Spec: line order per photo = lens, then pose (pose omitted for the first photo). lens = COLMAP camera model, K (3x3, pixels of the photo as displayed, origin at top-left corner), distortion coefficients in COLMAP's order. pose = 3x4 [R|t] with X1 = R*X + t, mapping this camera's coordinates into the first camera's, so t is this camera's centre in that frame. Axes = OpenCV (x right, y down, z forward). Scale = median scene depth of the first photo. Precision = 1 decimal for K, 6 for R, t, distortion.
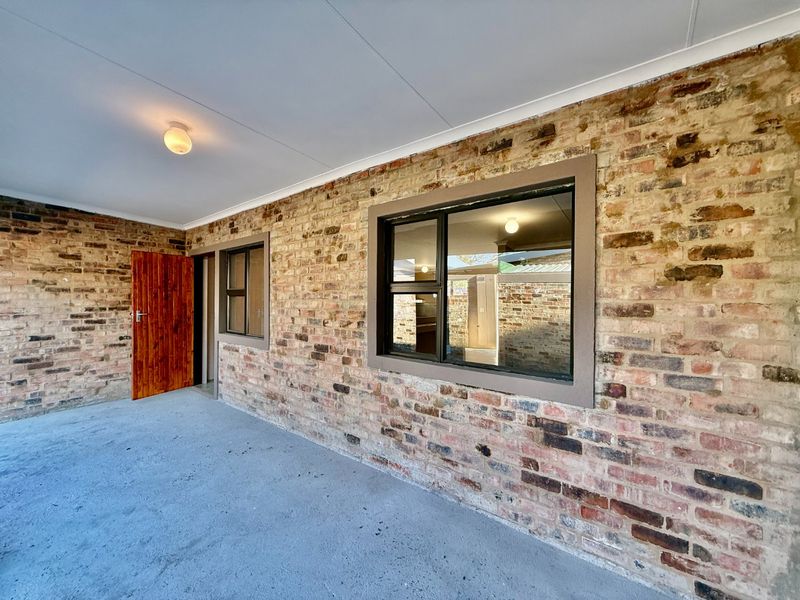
lens RADIAL K [[317.5, 0, 398.9], [0, 317.5, 301.3], [0, 0, 1]] dist [-0.000901, -0.000029]
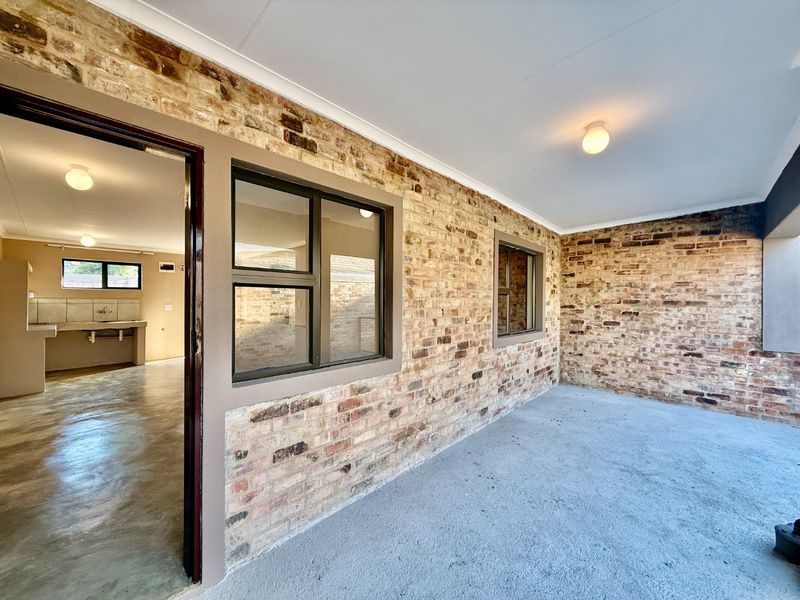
lens RADIAL K [[317.5, 0, 397.3], [0, 317.5, 302.7], [0, 0, 1]] dist [-0.000901, -0.000029]
pose [[0.112122, -0.012174, 0.993620, -1.429382], [-0.005582, 0.999901, 0.012881, -0.002816], [-0.993679, -0.006991, 0.112043, 1.220631]]
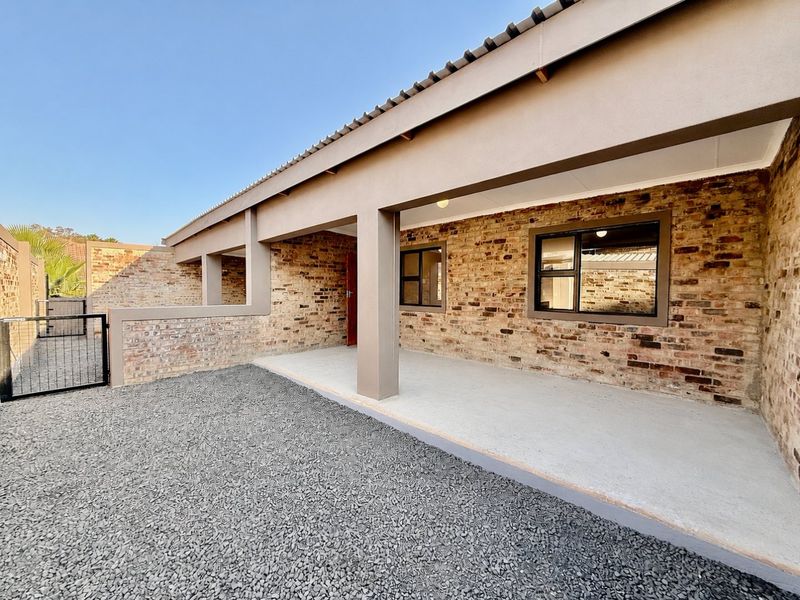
lens RADIAL K [[317.5, 0, 397.1], [0, 317.5, 300.9], [0, 0, 1]] dist [-0.000901, -0.000029]
pose [[0.992521, 0.001002, -0.122073, -0.599727], [0.002679, 0.999547, 0.029988, 0.053048], [0.122047, -0.030091, 0.992068, -0.861838]]
